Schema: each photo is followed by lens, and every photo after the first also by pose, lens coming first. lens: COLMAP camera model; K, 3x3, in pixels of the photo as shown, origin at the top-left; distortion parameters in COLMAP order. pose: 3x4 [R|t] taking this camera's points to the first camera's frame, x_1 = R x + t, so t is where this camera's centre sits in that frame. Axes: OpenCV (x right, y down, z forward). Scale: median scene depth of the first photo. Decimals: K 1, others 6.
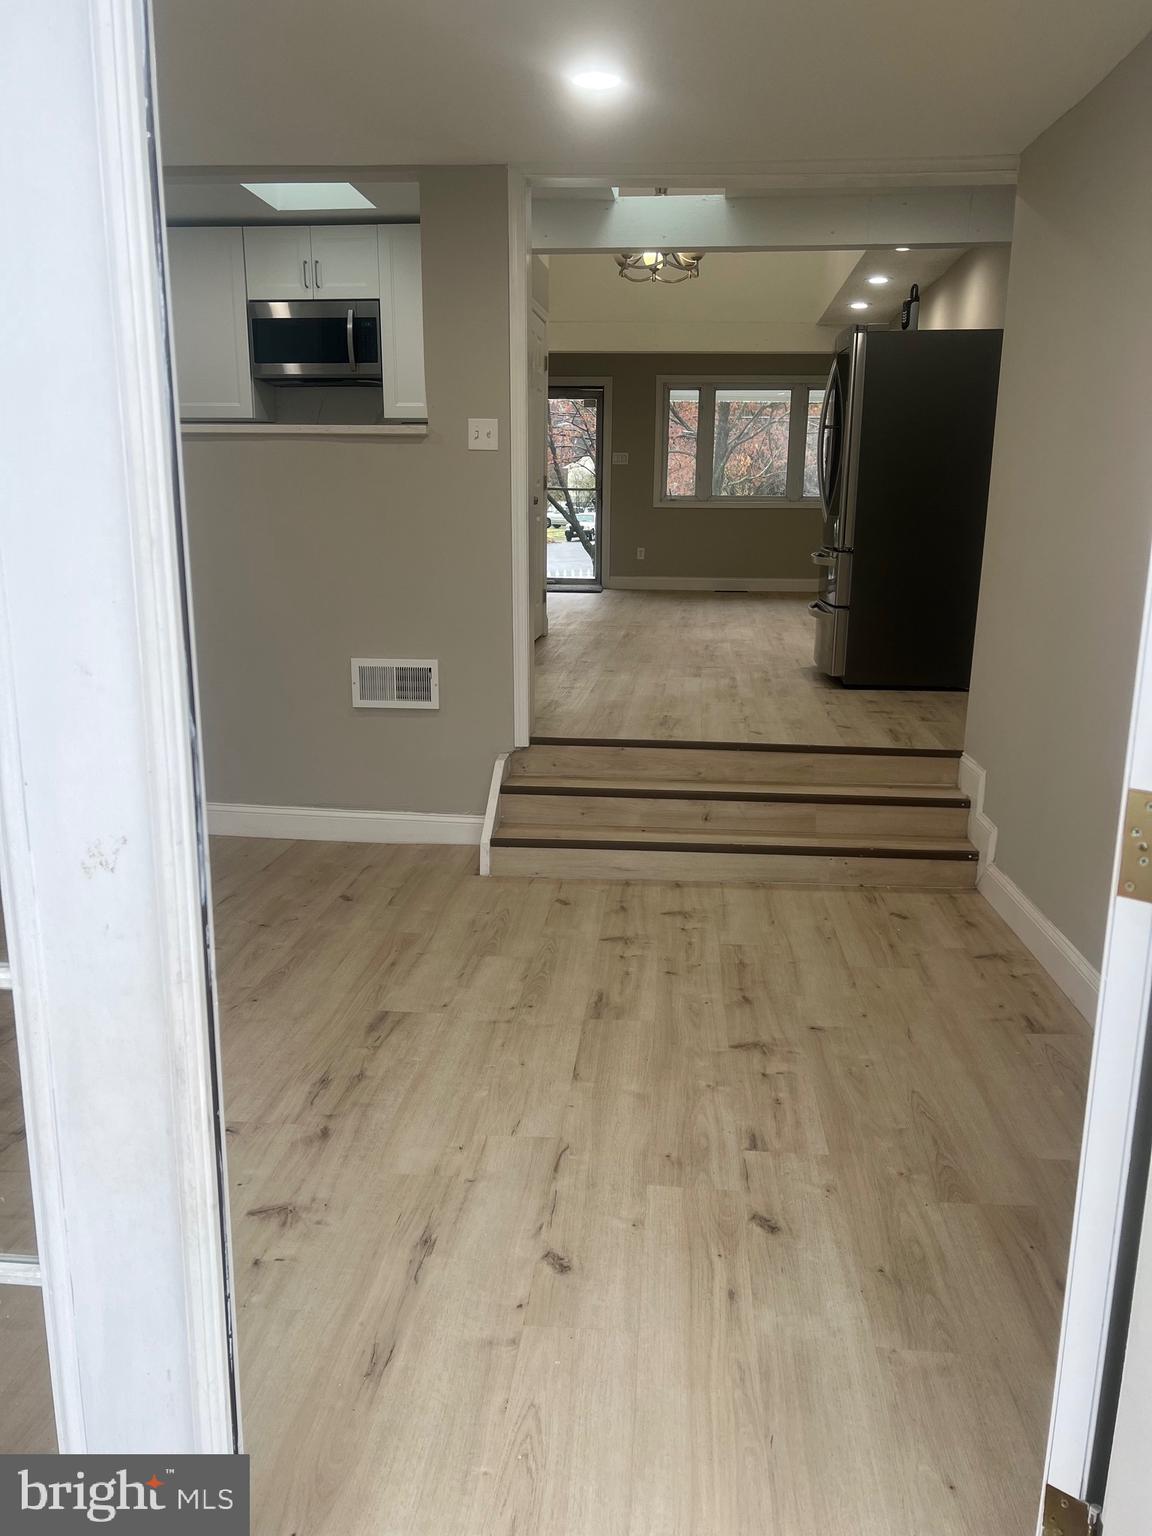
lens RADIAL K [[1150.0, 0, 561.6], [0, 1150.0, 797.7], [0, 0, 1]] dist [0.062120, -0.073274]
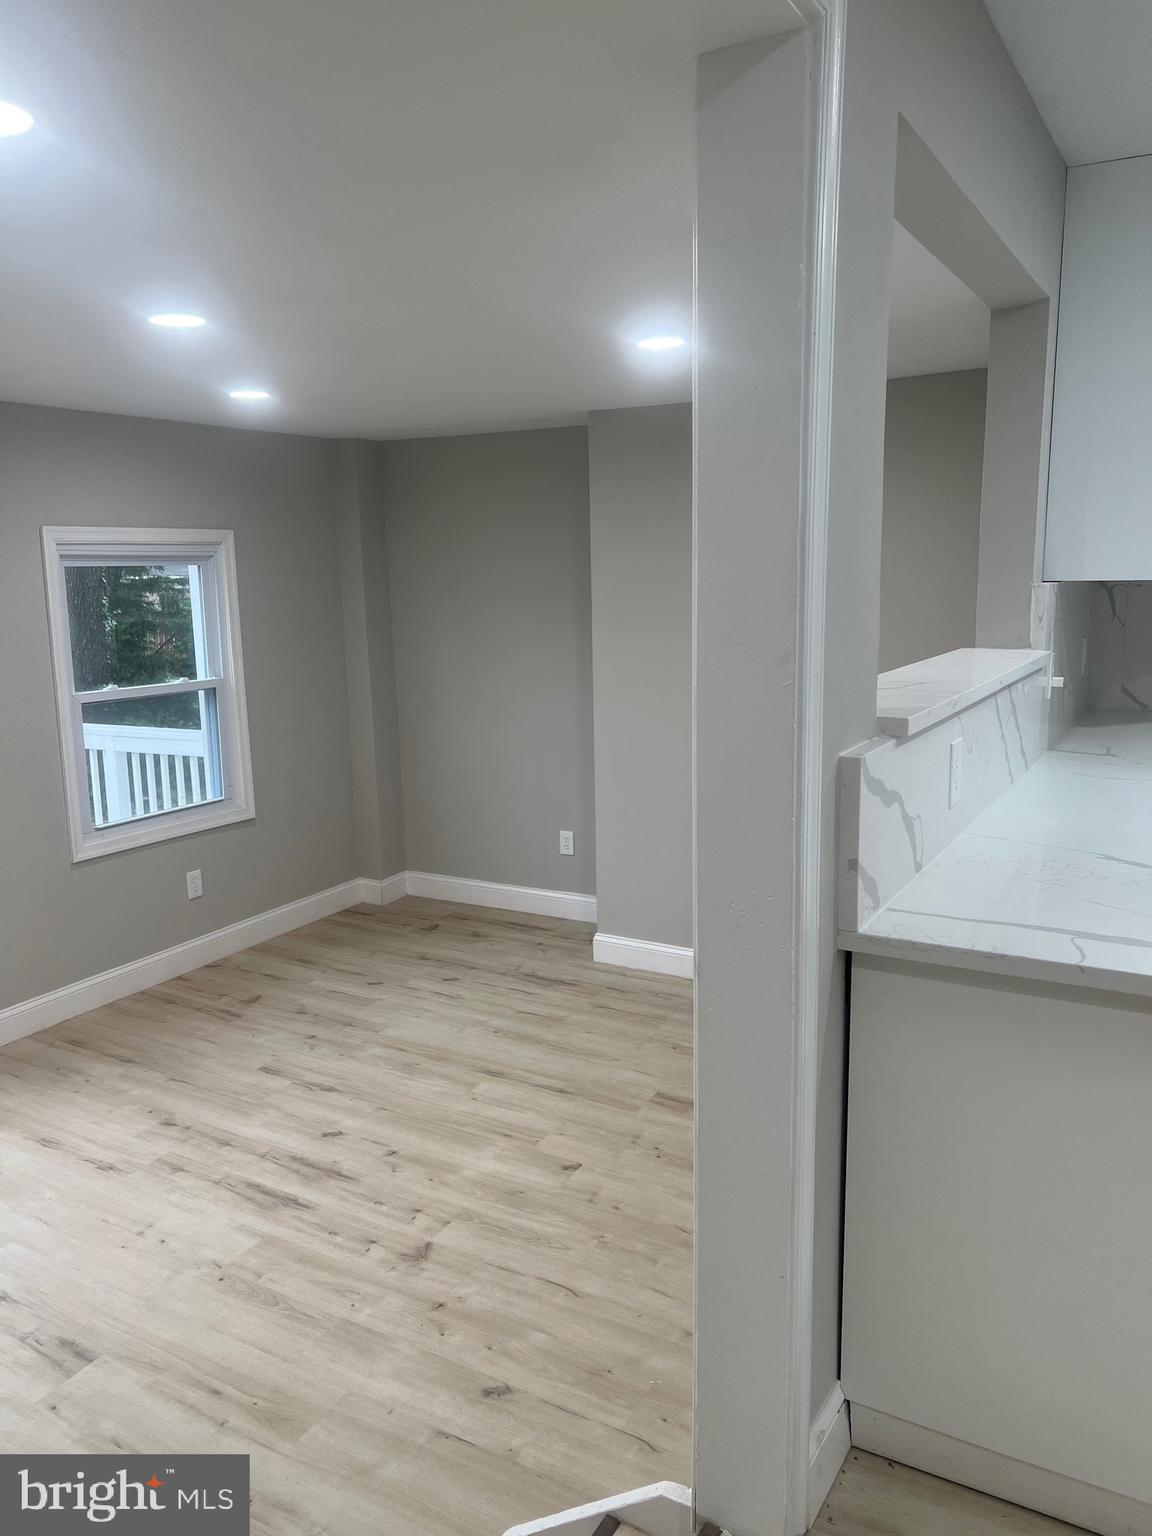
lens RADIAL K [[1150.0, 0, 567.9], [0, 1150.0, 766.9], [0, 0, 1]] dist [0.062120, -0.073274]
pose [[-0.407971, 0.142356, -0.901828, 0.397732], [-0.216782, 0.944417, 0.247147, -0.492066], [0.886885, 0.296328, -0.354435, 1.399766]]
